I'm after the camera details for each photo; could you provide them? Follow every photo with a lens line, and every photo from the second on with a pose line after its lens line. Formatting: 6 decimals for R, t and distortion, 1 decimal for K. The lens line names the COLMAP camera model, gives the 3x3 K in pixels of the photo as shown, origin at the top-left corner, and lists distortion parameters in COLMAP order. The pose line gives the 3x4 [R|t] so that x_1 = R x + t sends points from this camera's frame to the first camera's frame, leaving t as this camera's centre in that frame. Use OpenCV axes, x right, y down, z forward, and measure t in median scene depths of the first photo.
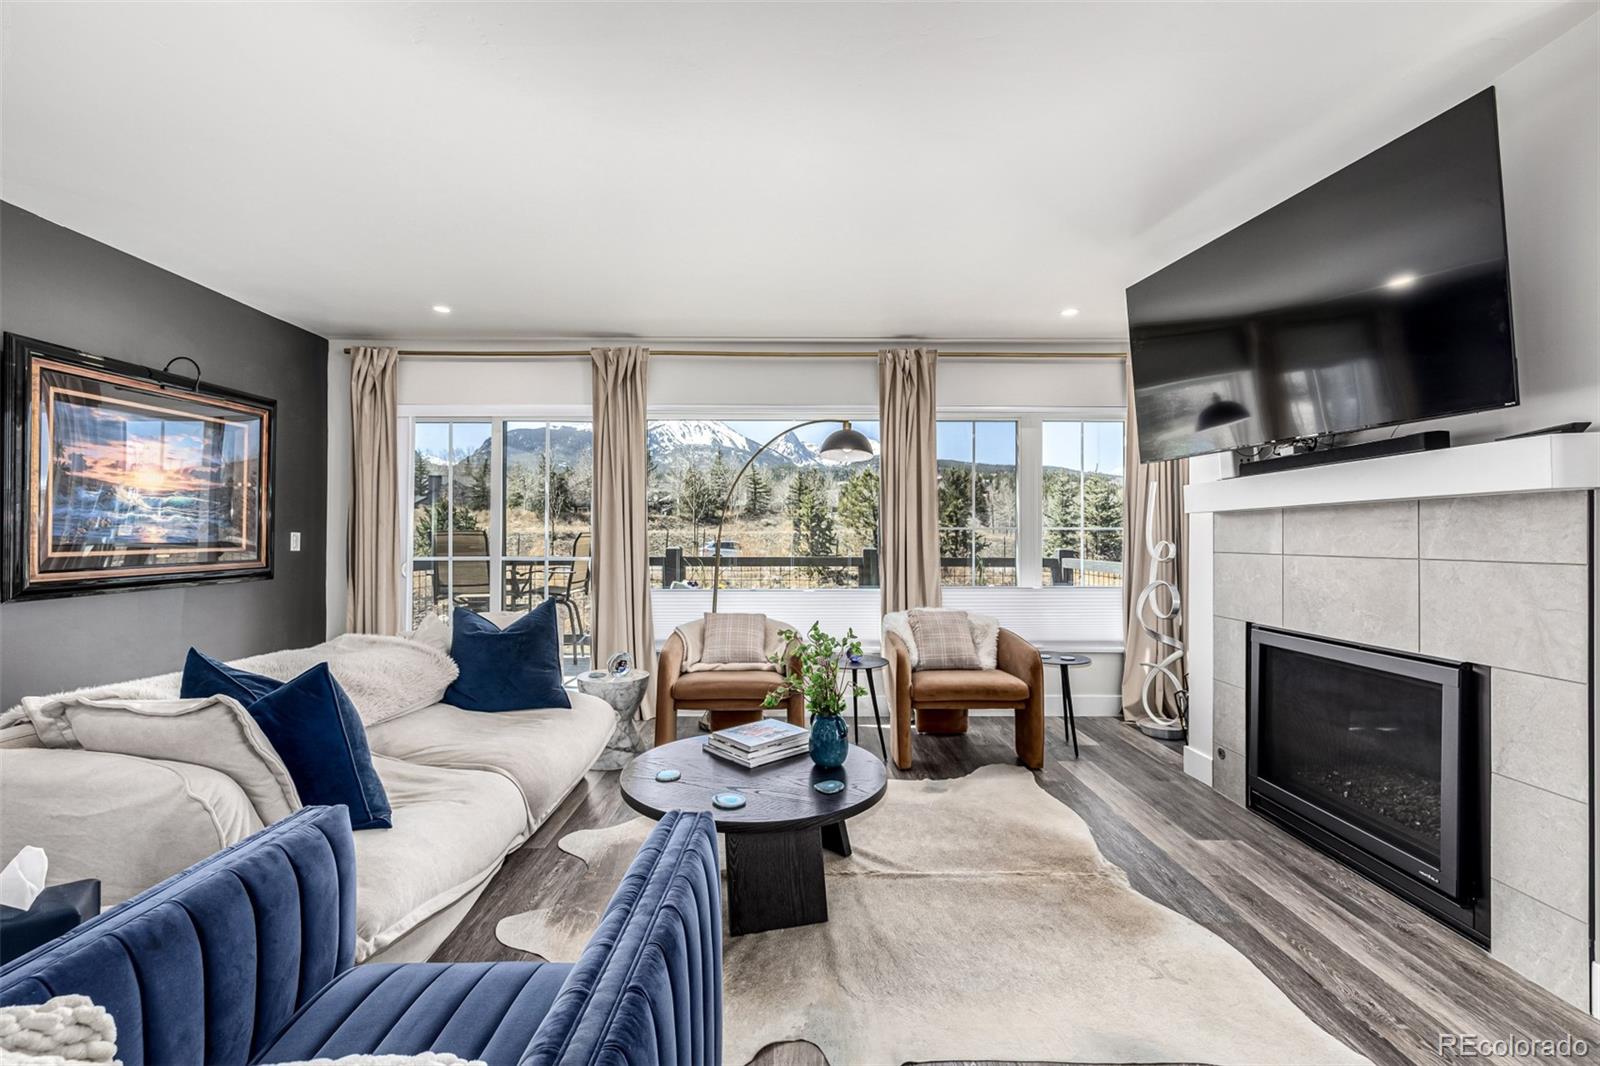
lens RADIAL K [[677.8, 0, 800.0], [0, 677.8, 533.0], [0, 0, 1]] dist [-0.000037, -0.000008]
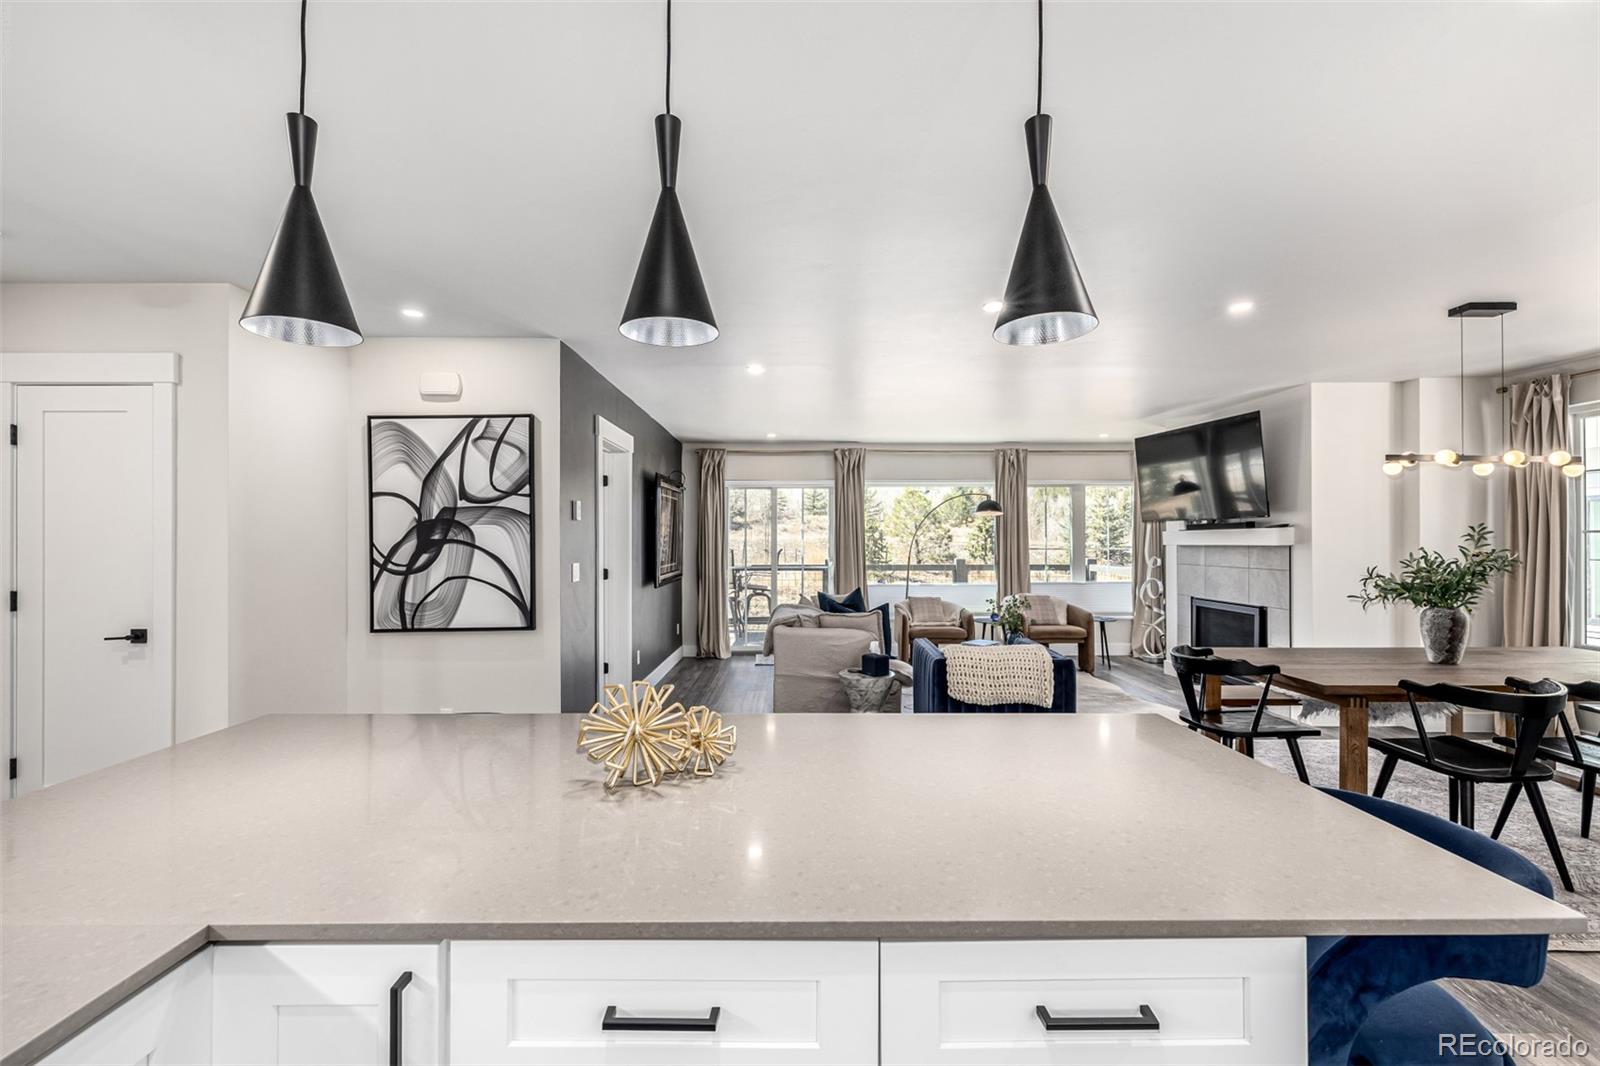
lens RADIAL K [[699.0, 0, 800.0], [0, 699.0, 533.0], [0, 0, 1]] dist [-0.000316, -0.000003]
pose [[0.999900, -0.003602, 0.013698, -0.468283], [0.003642, 0.999989, -0.002887, -0.052224], [-0.013688, 0.002936, 0.999902, -0.917452]]
